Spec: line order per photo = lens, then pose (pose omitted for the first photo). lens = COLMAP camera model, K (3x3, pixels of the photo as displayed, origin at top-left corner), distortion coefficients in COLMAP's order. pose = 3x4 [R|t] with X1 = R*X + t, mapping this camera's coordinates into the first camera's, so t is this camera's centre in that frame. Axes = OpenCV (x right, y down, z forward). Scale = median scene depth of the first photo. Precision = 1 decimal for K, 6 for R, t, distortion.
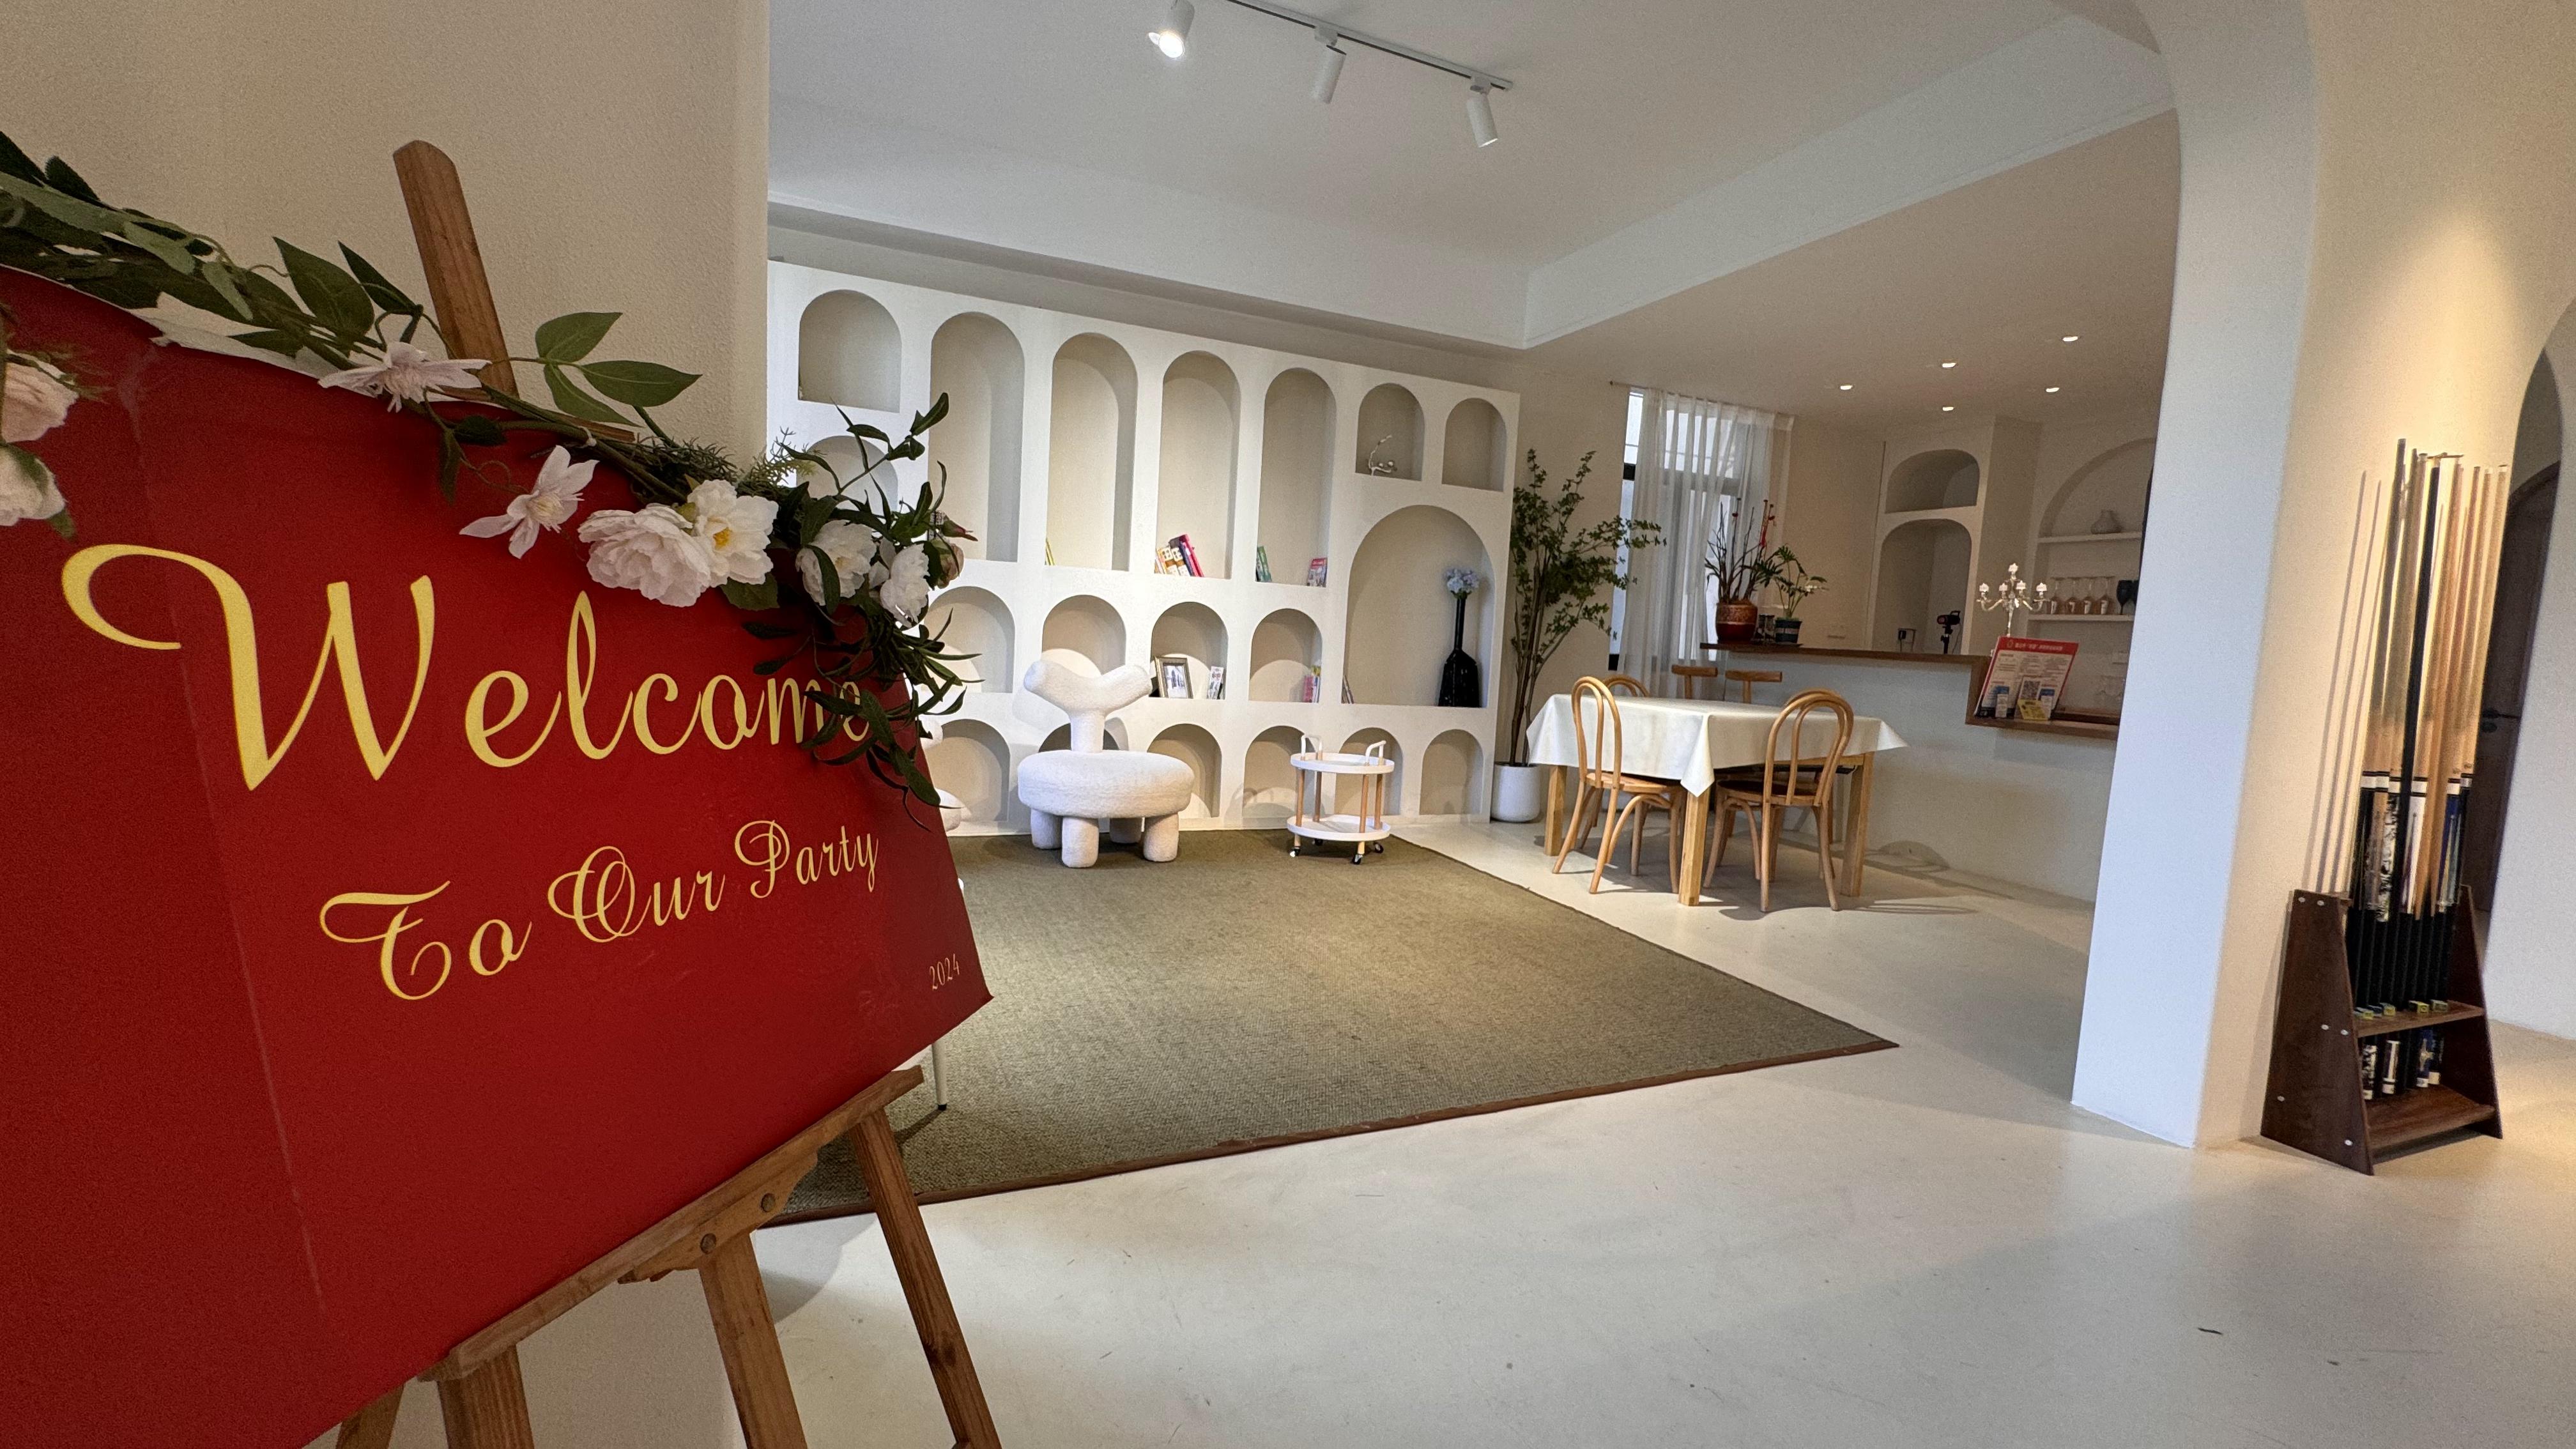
lens RADIAL K [[1030.4, 0, 1291.5], [0, 1030.4, 721.5], [0, 0, 1]] dist [0.000179, -0.000074]
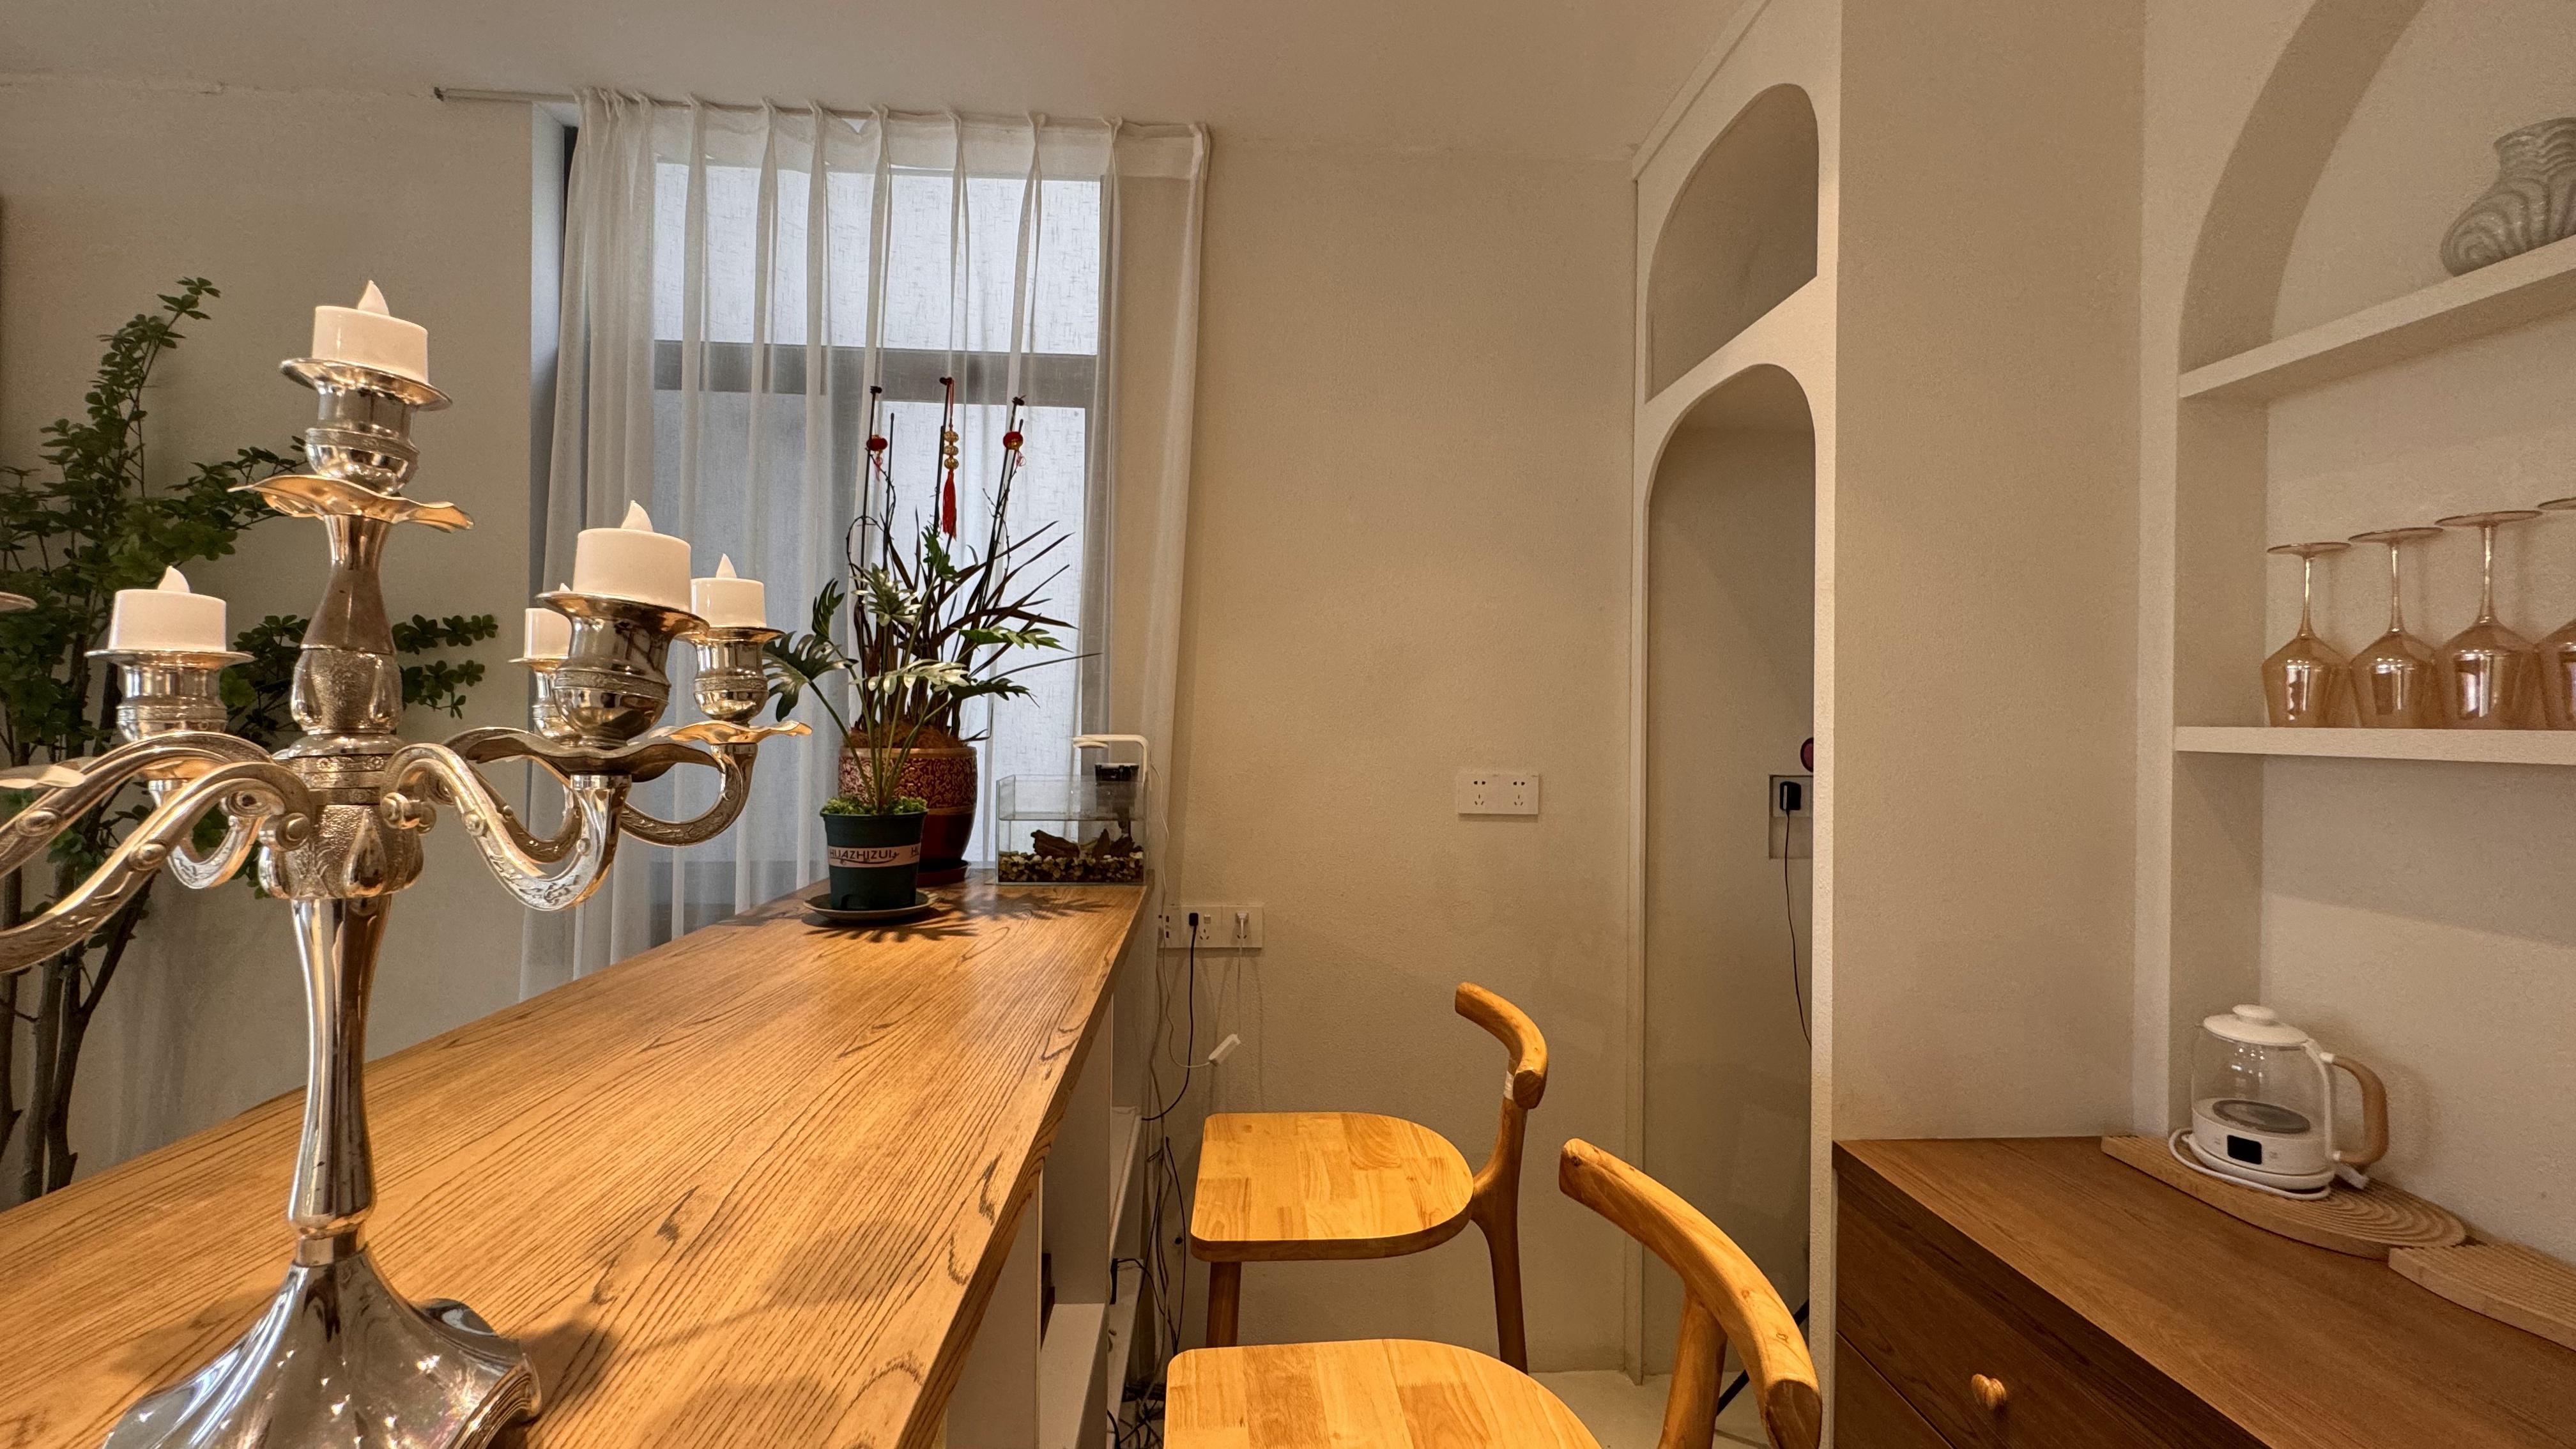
lens RADIAL K [[1065.9, 0, 1290.8], [0, 1065.9, 682.9], [0, 0, 1]] dist [0.000217, 0.000024]
pose [[0.915908, -0.044405, -0.398925, 0.810945], [0.003583, 0.994727, -0.102498, -0.115136], [0.401373, 0.092449, 0.911237, 0.920819]]
